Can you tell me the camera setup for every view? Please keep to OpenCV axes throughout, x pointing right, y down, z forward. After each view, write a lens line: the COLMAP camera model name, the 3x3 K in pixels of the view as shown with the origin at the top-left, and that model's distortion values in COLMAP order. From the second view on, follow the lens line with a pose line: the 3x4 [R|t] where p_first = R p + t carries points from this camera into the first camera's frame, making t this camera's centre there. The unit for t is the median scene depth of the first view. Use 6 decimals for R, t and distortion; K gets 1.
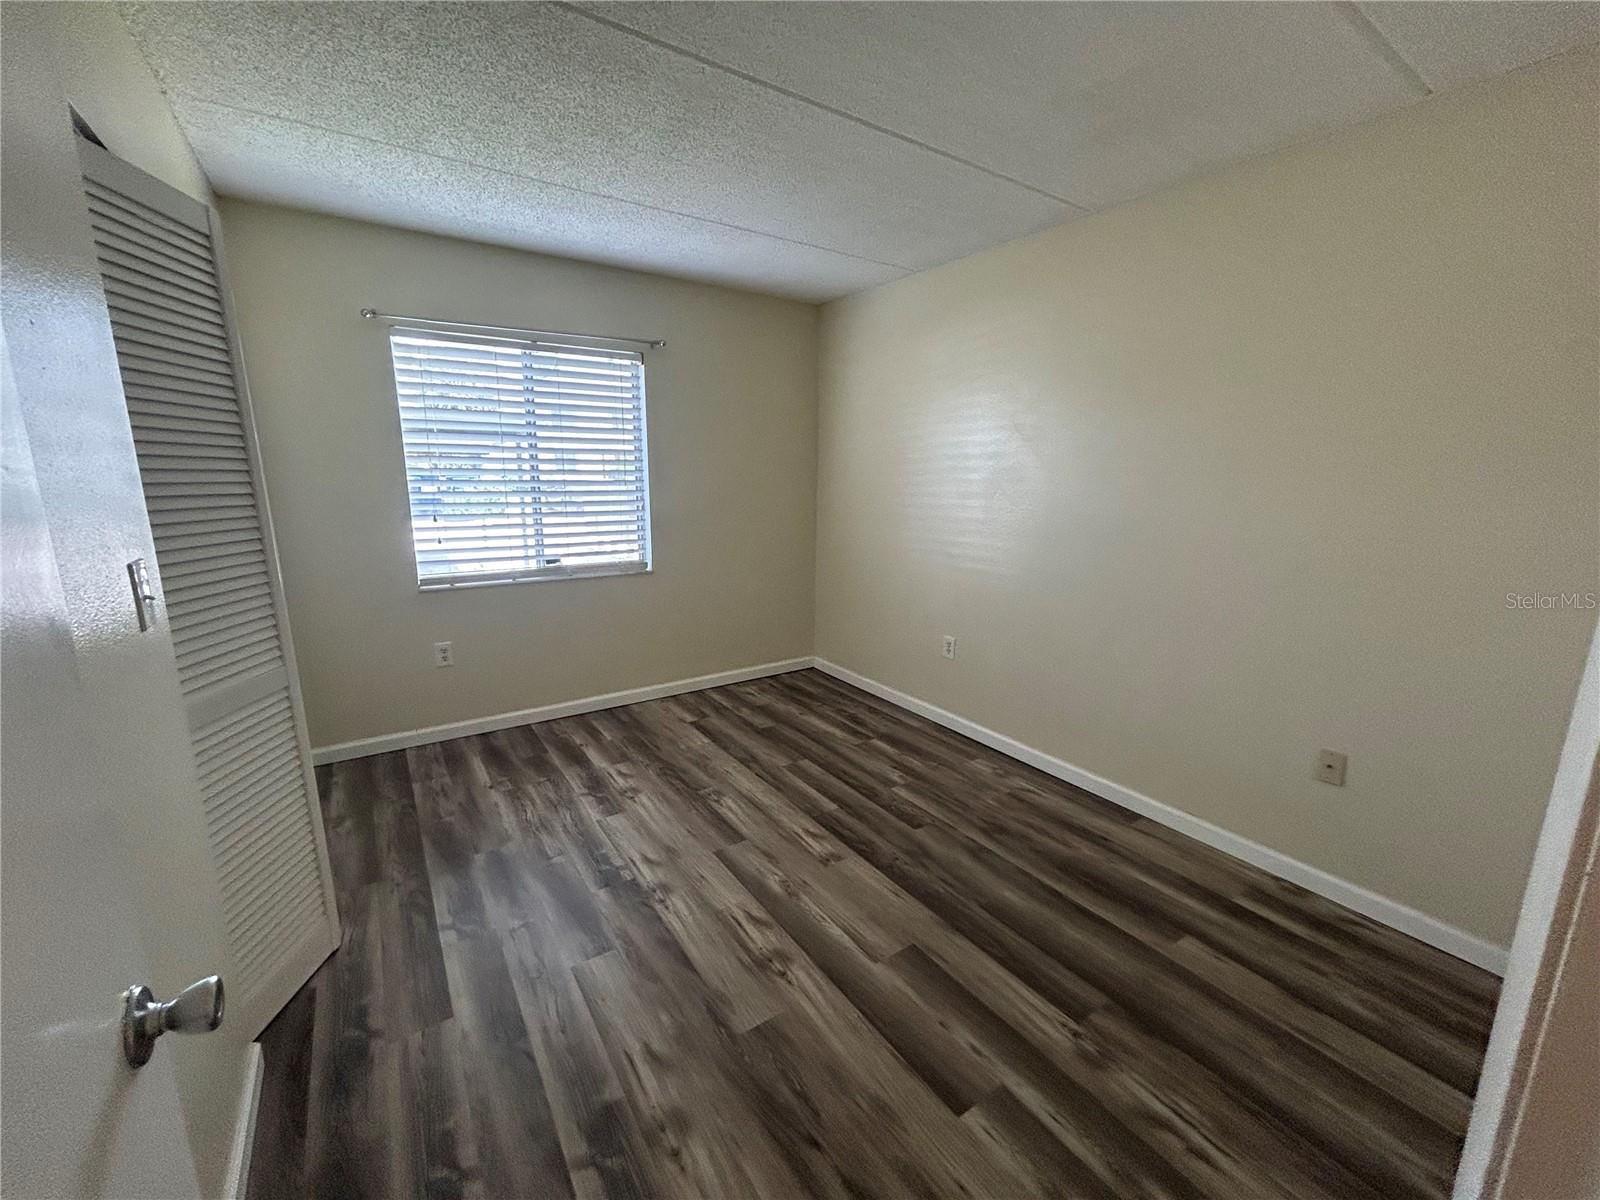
lens RADIAL K [[645.9, 0, 804.3], [0, 645.9, 599.4], [0, 0, 1]] dist [-0.002775, 0.001910]
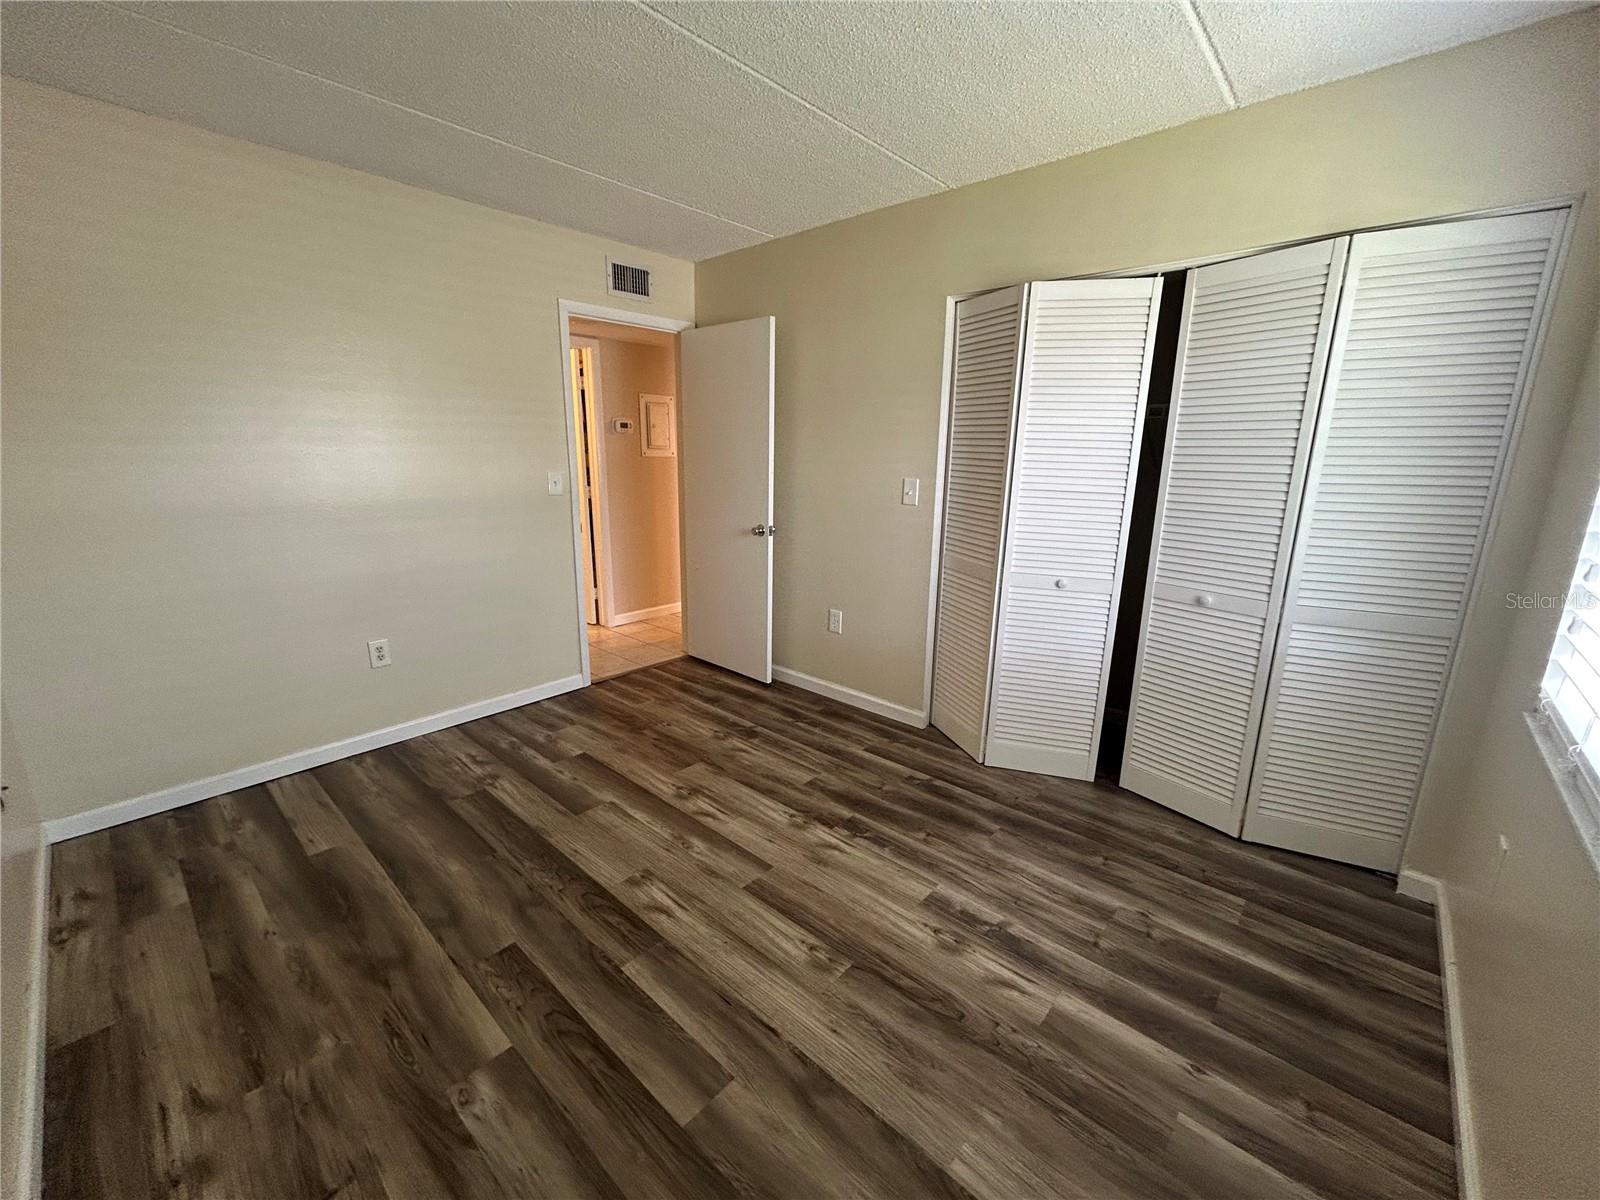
lens RADIAL K [[645.9, 0, 799.8], [0, 645.9, 600.4], [0, 0, 1]] dist [-0.002775, 0.001910]
pose [[-0.971655, 0.033261, -0.234052, 0.022487], [-0.069414, 0.906272, 0.416956, -0.329475], [0.225983, 0.421384, -0.878275, 1.673922]]
